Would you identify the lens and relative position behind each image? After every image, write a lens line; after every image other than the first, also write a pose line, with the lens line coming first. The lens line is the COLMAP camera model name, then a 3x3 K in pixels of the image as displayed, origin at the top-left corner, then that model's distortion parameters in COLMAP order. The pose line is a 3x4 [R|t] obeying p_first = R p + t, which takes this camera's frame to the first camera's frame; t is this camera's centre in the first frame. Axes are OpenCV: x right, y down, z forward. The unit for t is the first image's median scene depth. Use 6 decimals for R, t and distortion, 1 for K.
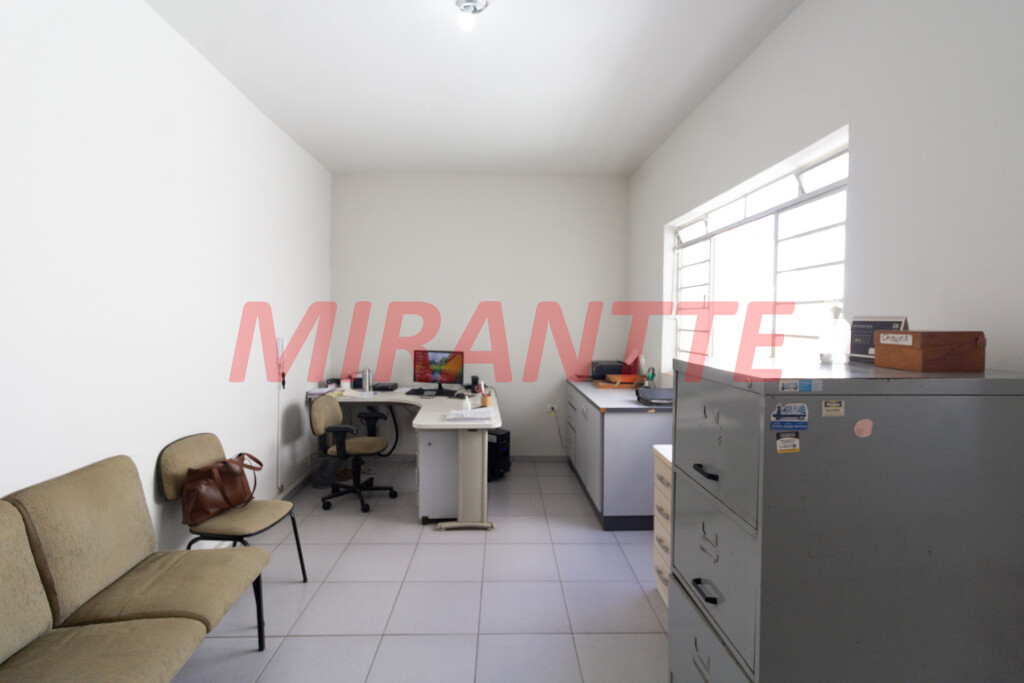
lens RADIAL K [[469.1, 0, 511.4], [0, 469.1, 336.3], [0, 0, 1]] dist [0.001404, 0.000718]
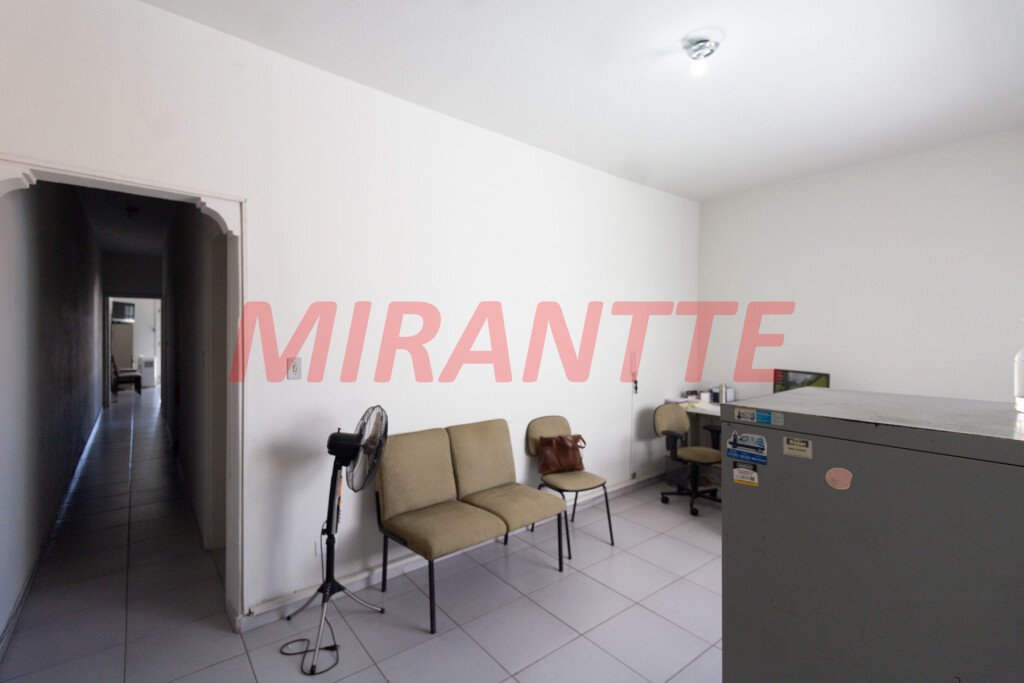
lens RADIAL K [[469.1, 0, 514.3], [0, 469.1, 337.9], [0, 0, 1]] dist [0.001404, 0.000718]
pose [[0.601334, 0.004265, -0.798987, 0.666814], [-0.026277, 0.999550, -0.014441, -0.016771], [0.798566, 0.029679, 0.601175, 0.019145]]
